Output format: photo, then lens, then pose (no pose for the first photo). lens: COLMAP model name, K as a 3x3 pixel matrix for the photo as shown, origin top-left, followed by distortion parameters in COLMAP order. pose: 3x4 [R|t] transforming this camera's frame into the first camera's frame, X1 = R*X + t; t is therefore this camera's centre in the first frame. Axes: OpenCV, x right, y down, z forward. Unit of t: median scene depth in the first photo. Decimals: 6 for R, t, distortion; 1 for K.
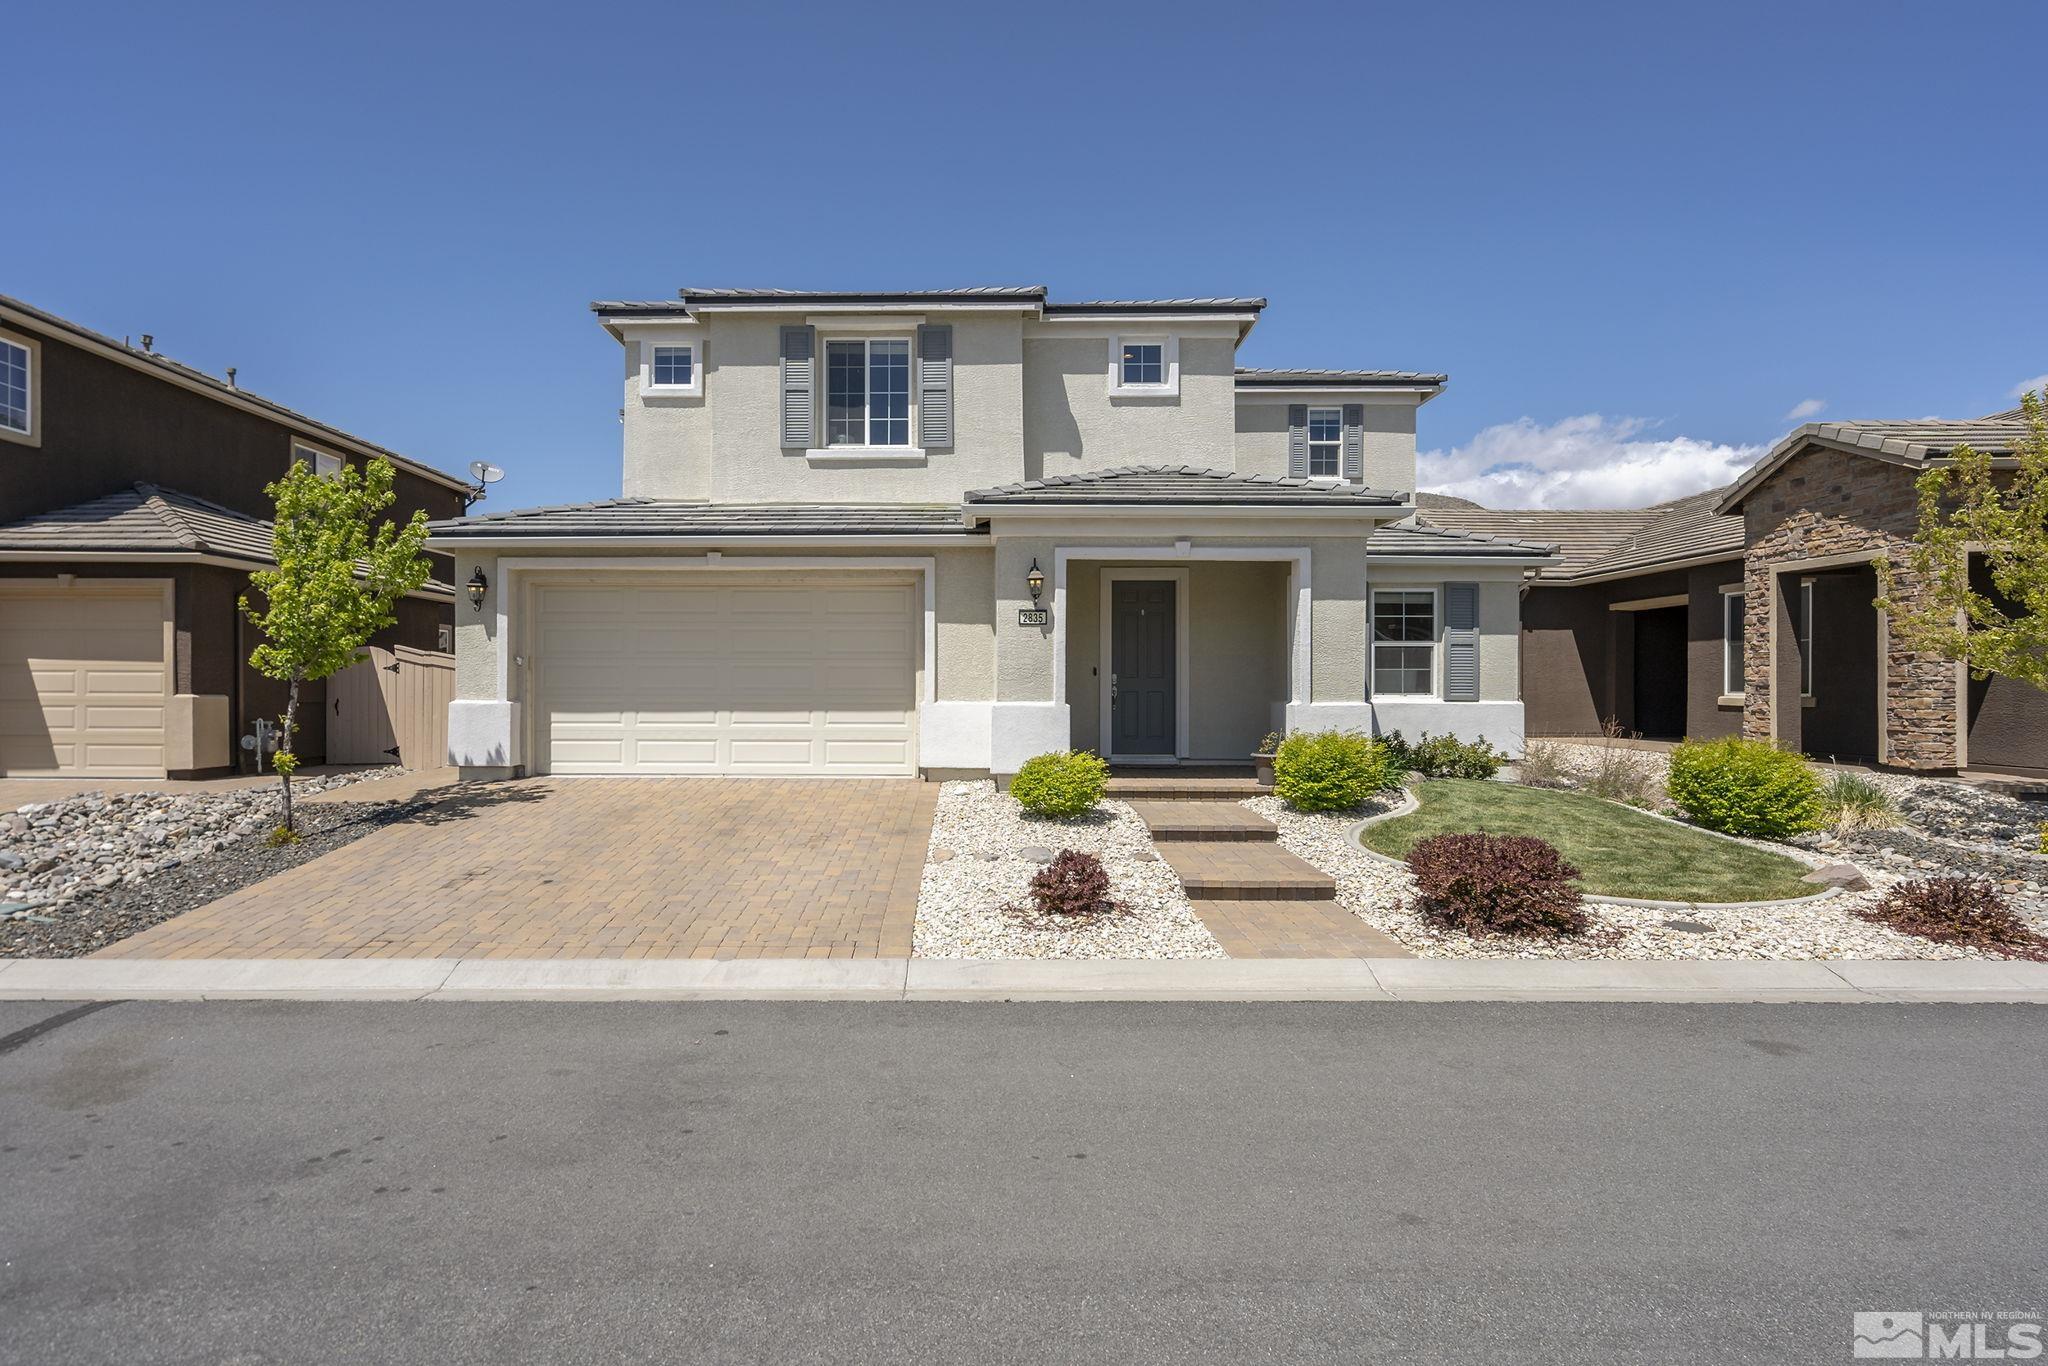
lens RADIAL K [[1069.4, 0, 982.7], [0, 1069.4, 677.9], [0, 0, 1]] dist [0.002243, 0.000751]
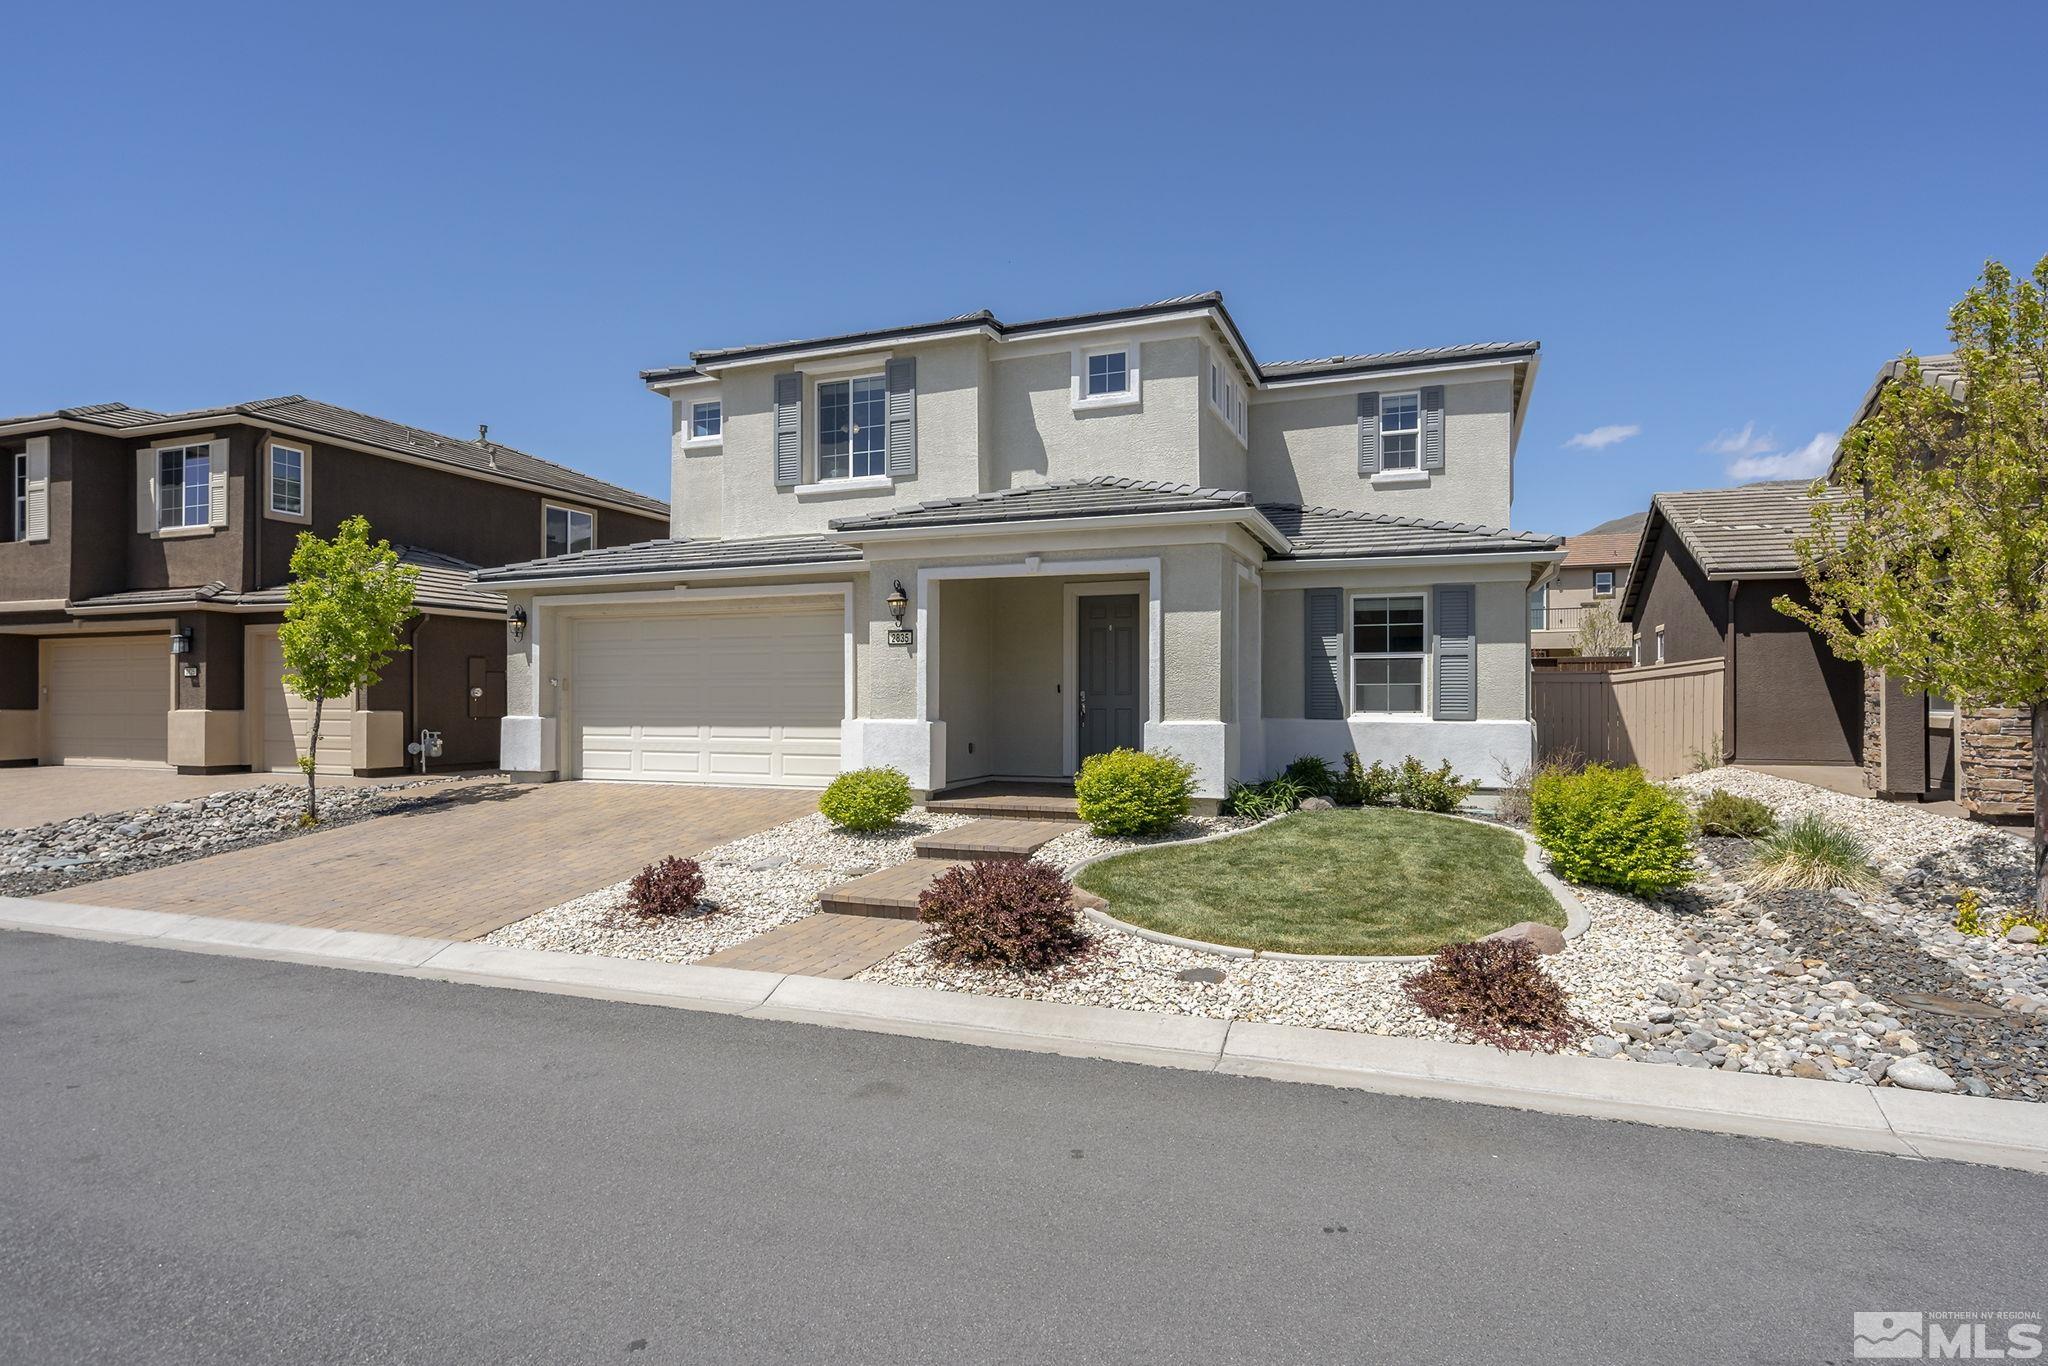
lens RADIAL K [[1069.4, 0, 982.7], [0, 1069.4, 677.9], [0, 0, 1]] dist [0.002243, 0.000751]
pose [[0.938689, -0.009270, -0.344641, 0.385362], [0.004231, 0.999873, -0.015373, -0.000979], [0.344740, 0.012972, 0.938609, 0.048127]]
